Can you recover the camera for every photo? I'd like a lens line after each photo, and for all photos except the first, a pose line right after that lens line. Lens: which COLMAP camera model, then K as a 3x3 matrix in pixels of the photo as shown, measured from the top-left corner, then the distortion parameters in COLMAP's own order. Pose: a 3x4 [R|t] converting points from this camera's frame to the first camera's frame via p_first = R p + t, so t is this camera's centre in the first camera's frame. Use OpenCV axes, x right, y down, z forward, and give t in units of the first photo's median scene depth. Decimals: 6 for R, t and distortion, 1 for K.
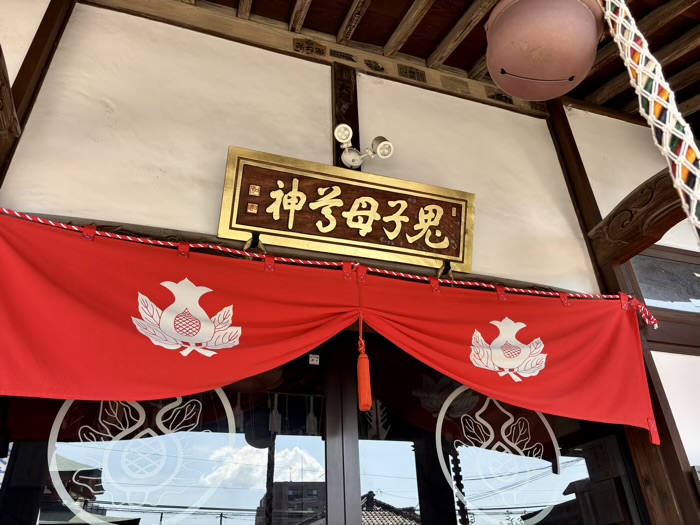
lens RADIAL K [[498.6, 0, 350.0], [0, 498.6, 262.5], [0, 0, 1]] dist [0.003753, 0.000414]
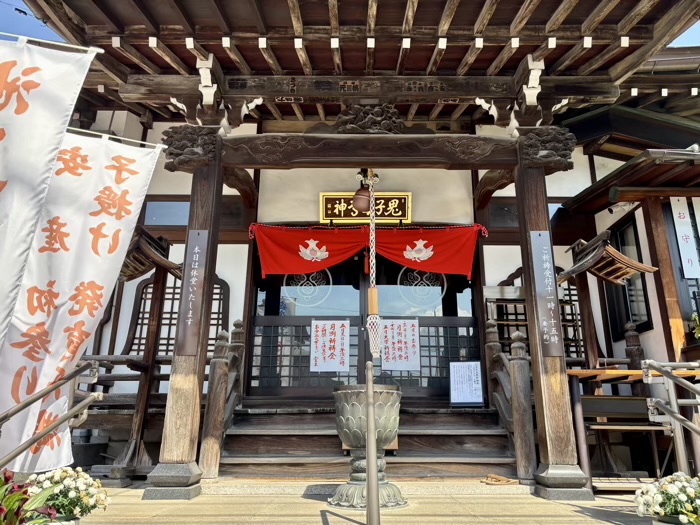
lens RADIAL K [[540.2, 0, 350.0], [0, 540.2, 262.5], [0, 0, 1]] dist [0.002191, 0.001073]
pose [[0.943907, -0.054240, -0.325726, 0.947528], [0.133420, 0.964959, 0.225948, -0.518849], [0.302057, -0.256732, 0.918069, -2.001830]]
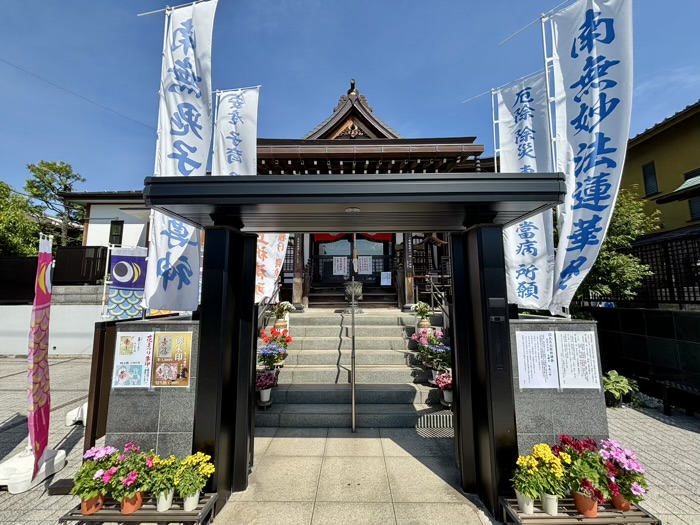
lens RADIAL K [[275.1, 0, 350.0], [0, 275.1, 262.5], [0, 0, 1]] dist [-0.000341, -0.000021]
pose [[0.948776, 0.002433, -0.315940, 1.381058], [0.133437, 0.903327, 0.407670, -1.229901], [0.286389, -0.428946, 0.856731, -3.103847]]
